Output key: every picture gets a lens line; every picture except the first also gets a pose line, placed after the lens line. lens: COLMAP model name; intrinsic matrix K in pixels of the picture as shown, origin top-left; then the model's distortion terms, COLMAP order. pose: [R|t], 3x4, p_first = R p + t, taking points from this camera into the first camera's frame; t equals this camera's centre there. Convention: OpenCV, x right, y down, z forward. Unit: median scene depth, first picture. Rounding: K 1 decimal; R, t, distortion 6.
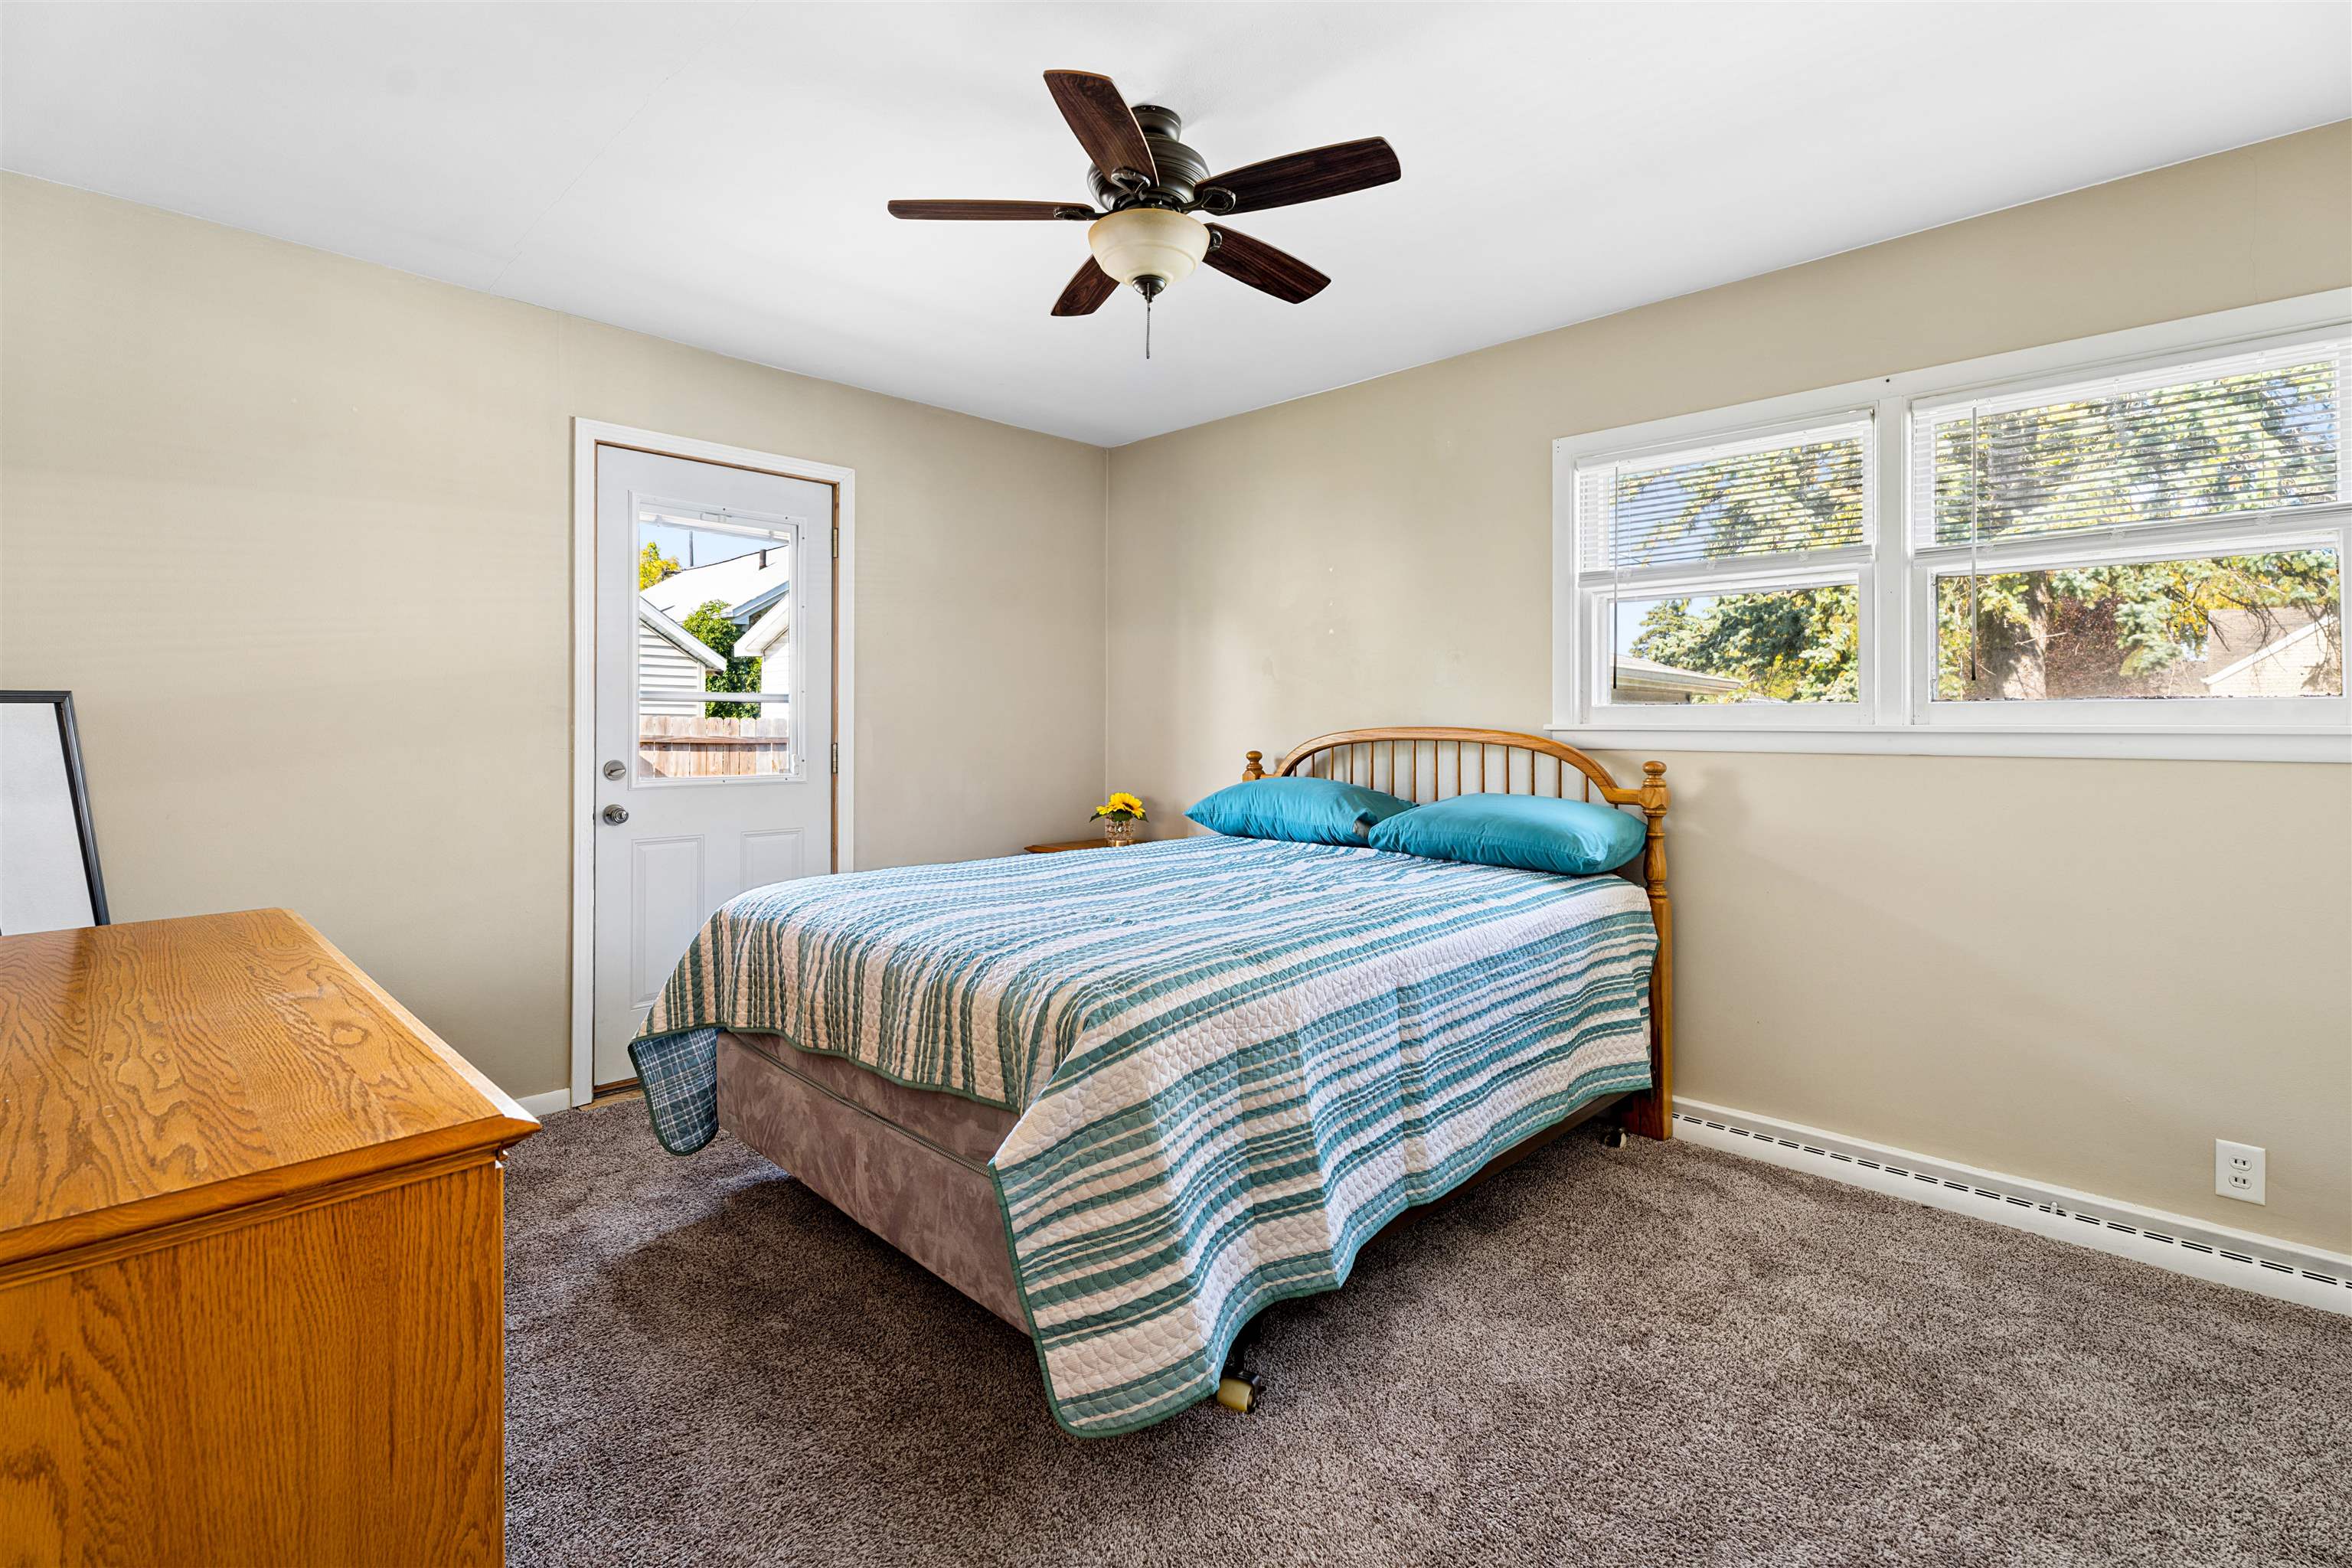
lens RADIAL K [[1056.1, 0, 1182.2], [0, 1056.1, 734.9], [0, 0, 1]] dist [-0.000381, 0.000216]
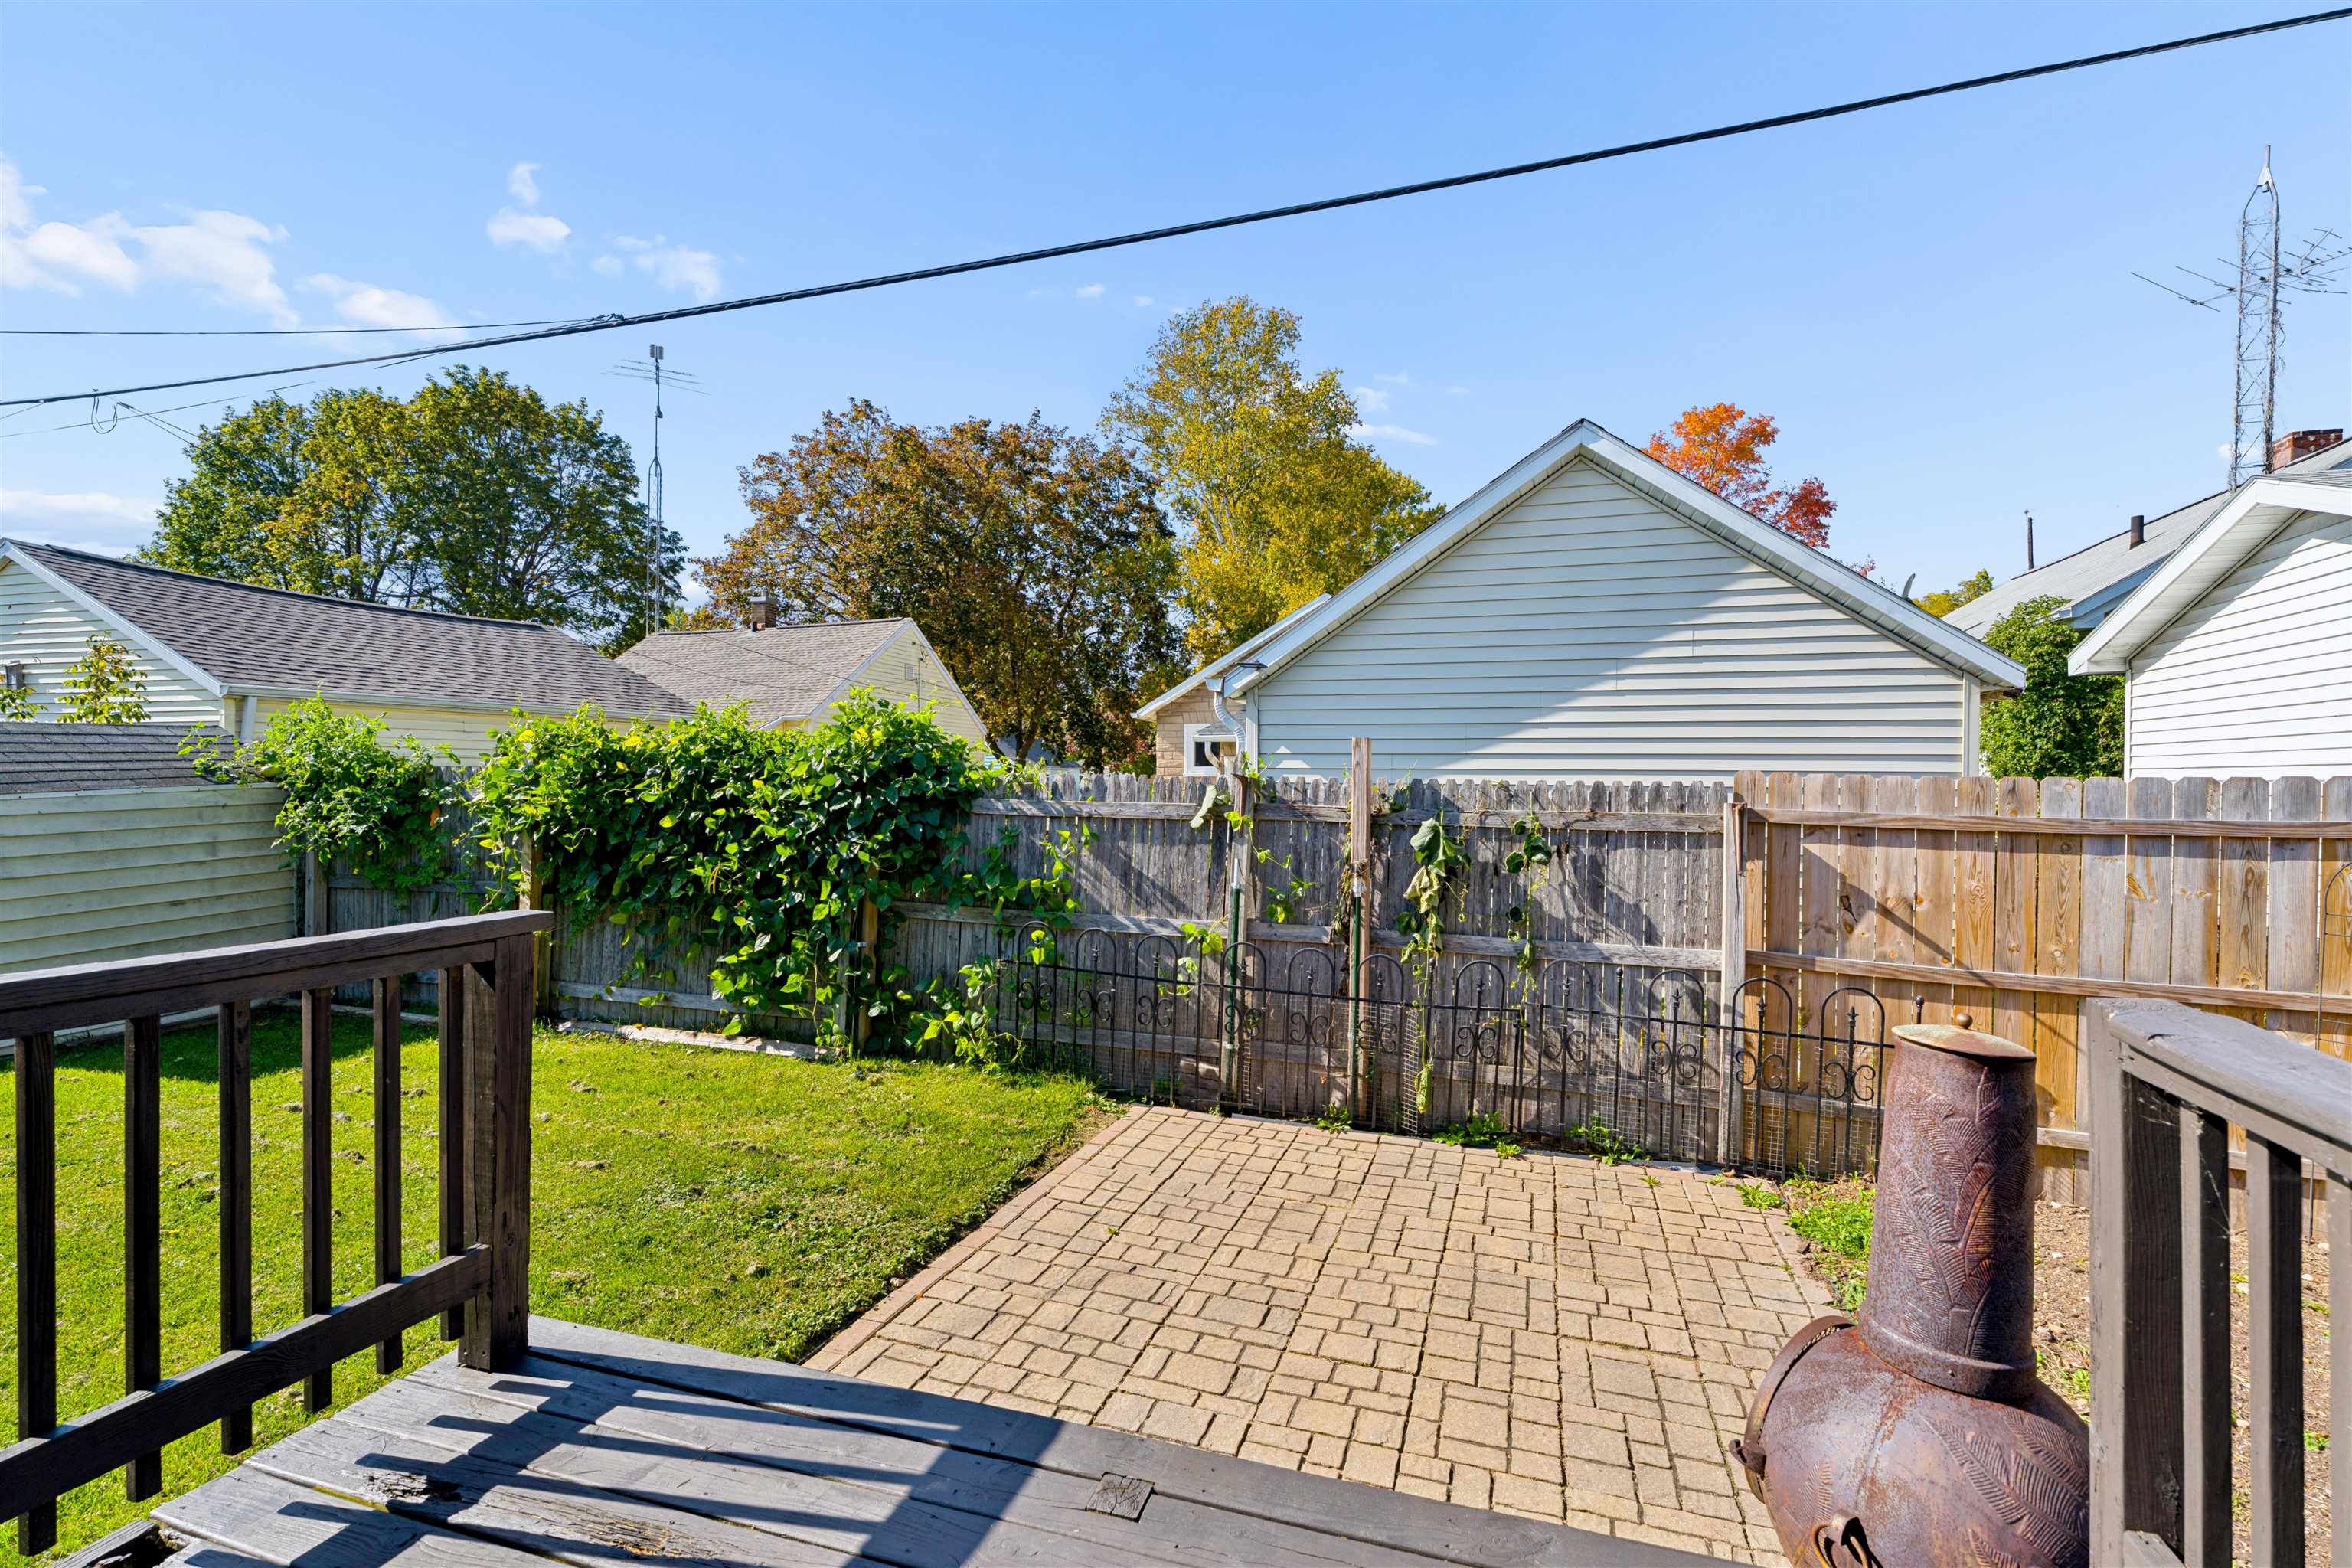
lens RADIAL K [[1070.9, 0, 1176.0], [0, 1070.9, 784.0], [0, 0, 1]] dist [-0.000122, 0.000167]
pose [[0.439951, -0.000097, -0.898022, -0.144909], [-0.009774, 0.999940, -0.004897, -0.006640], [0.897969, 0.010931, 0.439924, 0.398644]]
